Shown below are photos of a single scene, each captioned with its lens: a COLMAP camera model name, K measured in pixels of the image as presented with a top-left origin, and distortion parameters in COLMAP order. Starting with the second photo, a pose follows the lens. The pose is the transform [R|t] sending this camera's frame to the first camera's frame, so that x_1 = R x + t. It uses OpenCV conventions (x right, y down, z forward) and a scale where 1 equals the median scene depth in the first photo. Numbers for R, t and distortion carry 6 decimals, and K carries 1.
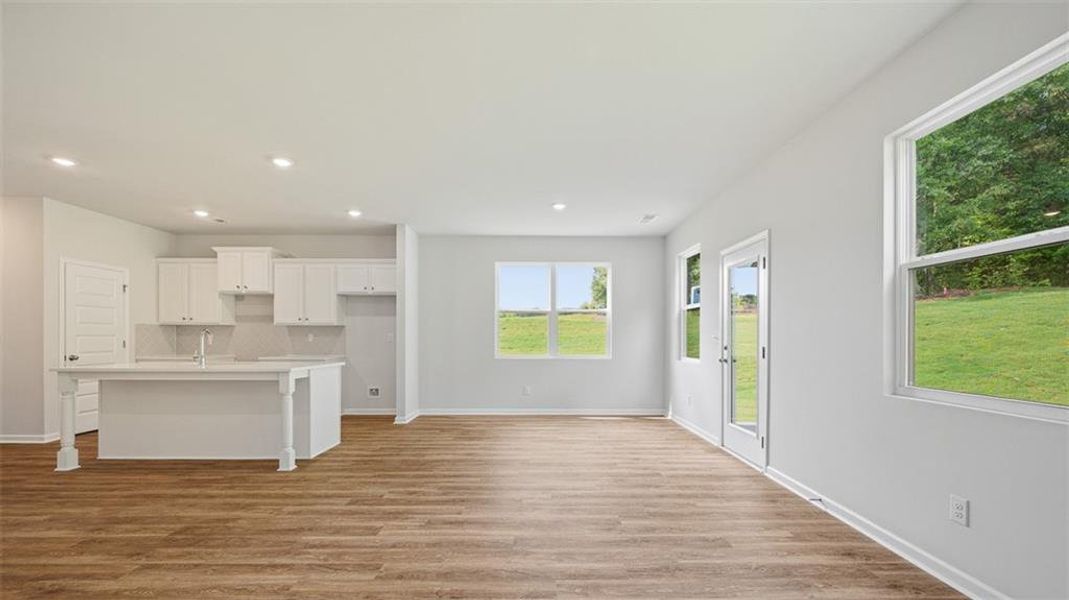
lens RADIAL K [[421.8, 0, 537.2], [0, 421.8, 337.3], [0, 0, 1]] dist [-0.000196, -0.000256]
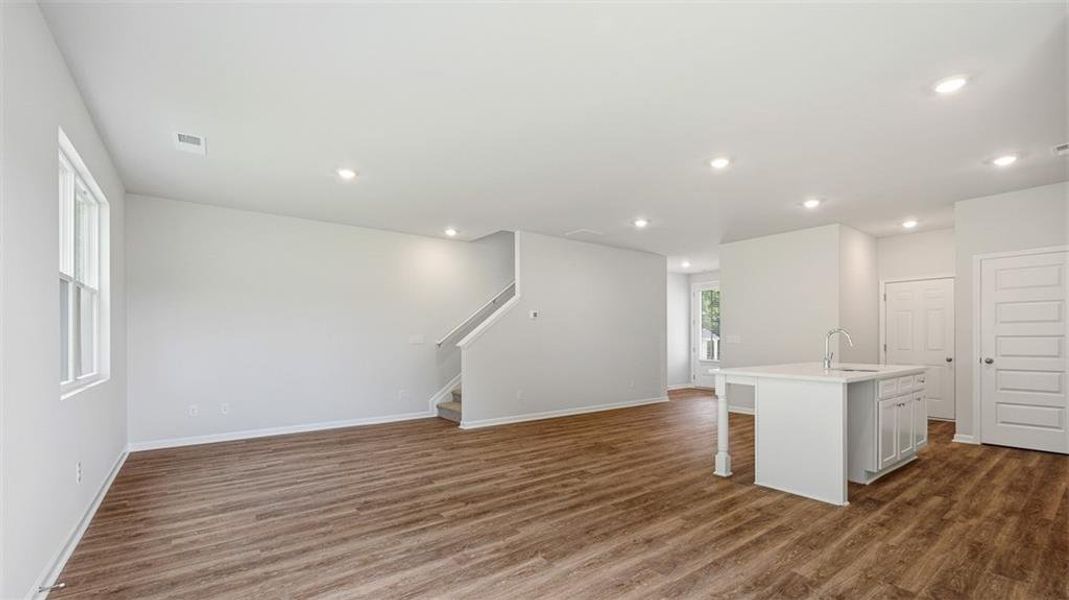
lens RADIAL K [[445.5, 0, 537.0], [0, 445.5, 339.6], [0, 0, 1]] dist [0.000196, -0.000037]
pose [[-0.798039, -0.000202, -0.602606, 0.258284], [0.002397, 0.999991, -0.003510, 0.003098], [0.602602, -0.004246, -0.798031, 1.094798]]
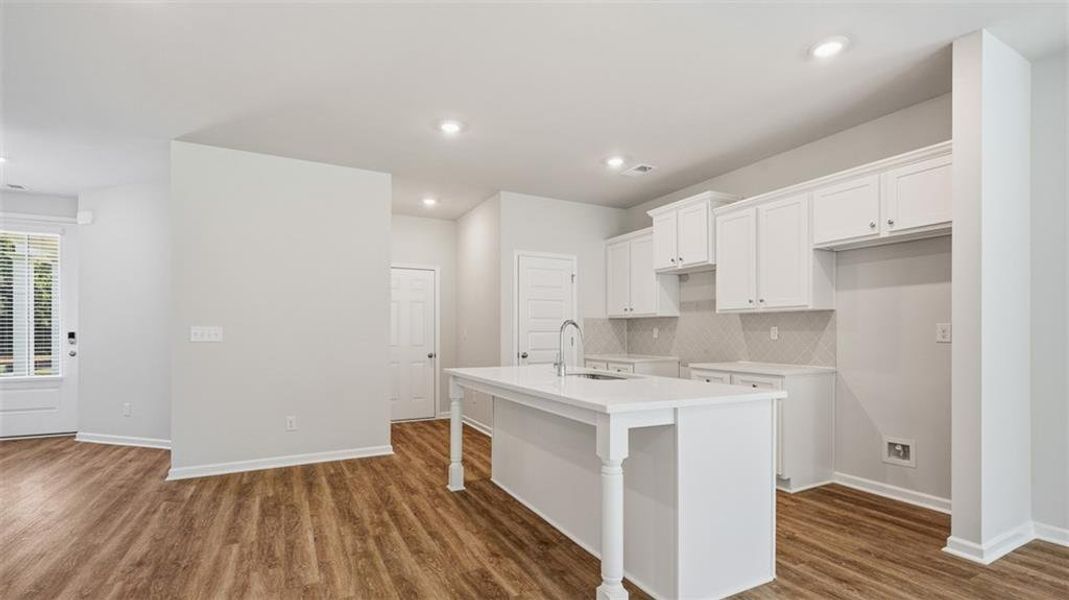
lens RADIAL K [[475.9, 0, 537.7], [0, 475.9, 334.8], [0, 0, 1]] dist [-0.001397, -0.000180]
pose [[0.464523, -0.000019, -0.885561, -0.131803], [0.003432, 0.999993, 0.001778, 0.000771], [0.885554, -0.003865, 0.464520, 0.490616]]
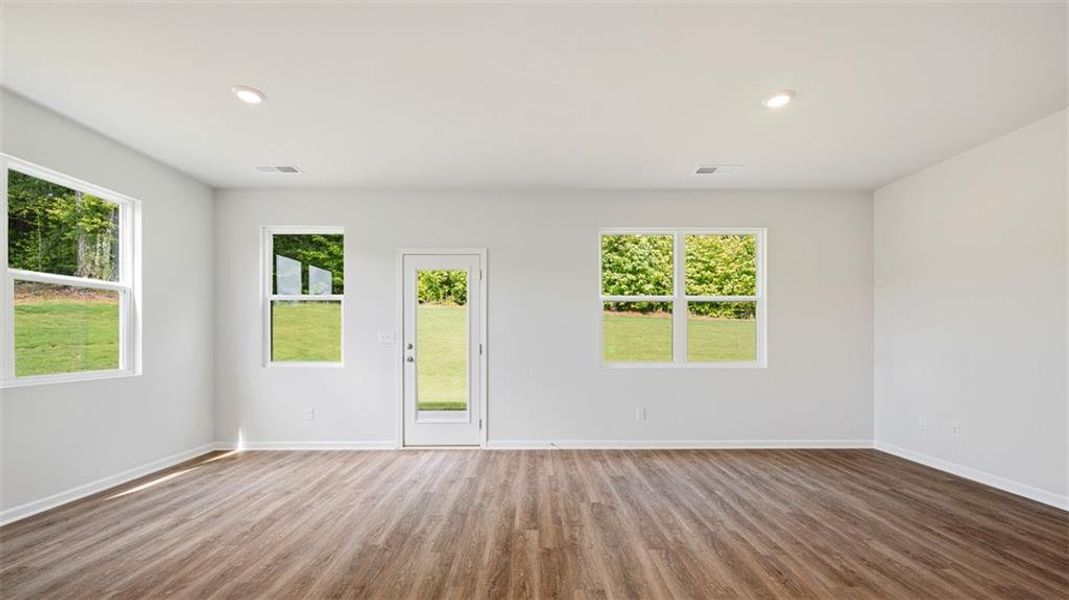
lens RADIAL K [[421.8, 0, 537.2], [0, 421.8, 337.3], [0, 0, 1]] dist [-0.000196, -0.000256]
pose [[-0.004128, -0.001795, 0.999990, -0.455641], [-0.000534, 0.999998, 0.001793, 0.000485], [-0.999991, -0.000527, -0.004129, 0.577504]]
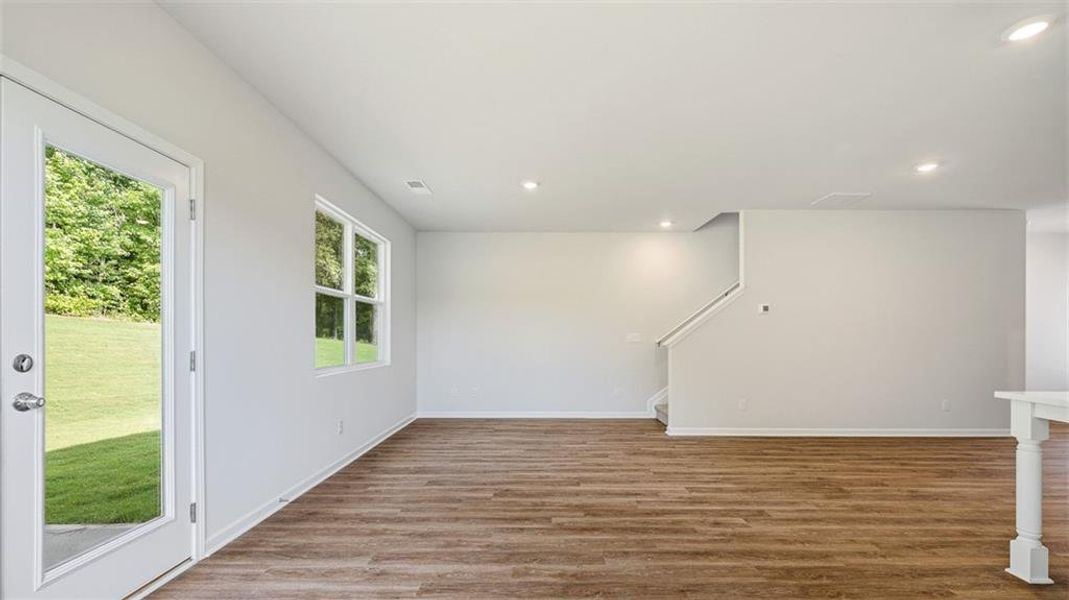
lens RADIAL K [[434.9, 0, 539.2], [0, 434.9, 340.2], [0, 0, 1]] dist [0.000510, -0.000001]
pose [[-0.999975, -0.004721, 0.005213, 0.032682], [-0.004712, 0.999987, 0.001711, 0.002684], [-0.005221, 0.001686, -0.999985, 1.101275]]
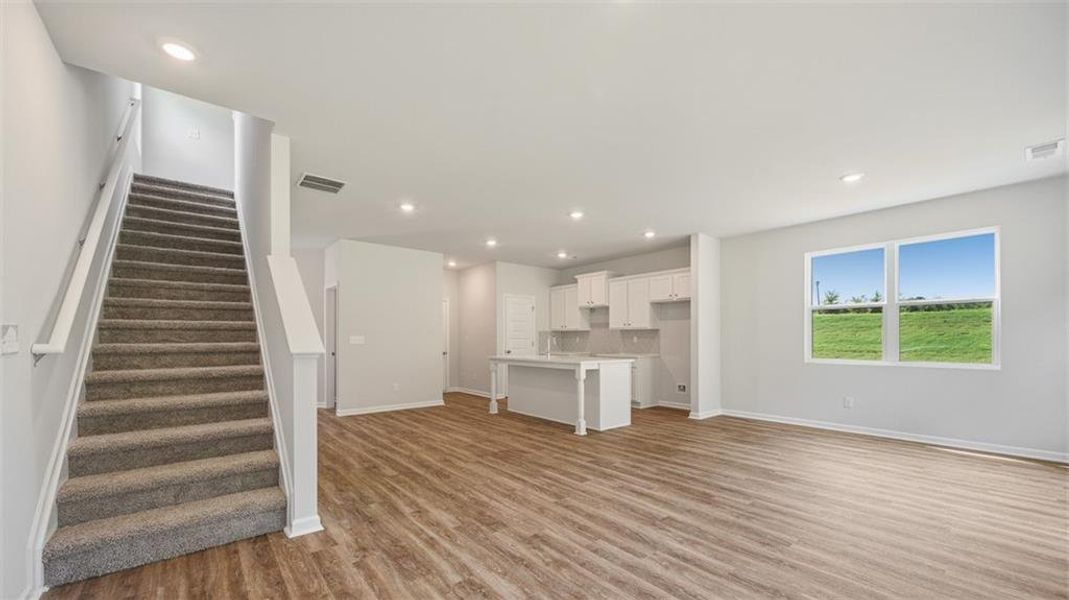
lens RADIAL K [[418.7, 0, 536.8], [0, 418.7, 340.4], [0, 0, 1]] dist [0.001409, 0.000166]
pose [[0.630342, -0.001319, -0.776317, 0.272961], [0.003345, 0.999994, 0.001017, 0.001209], [0.776311, -0.003237, 0.630342, 0.011824]]
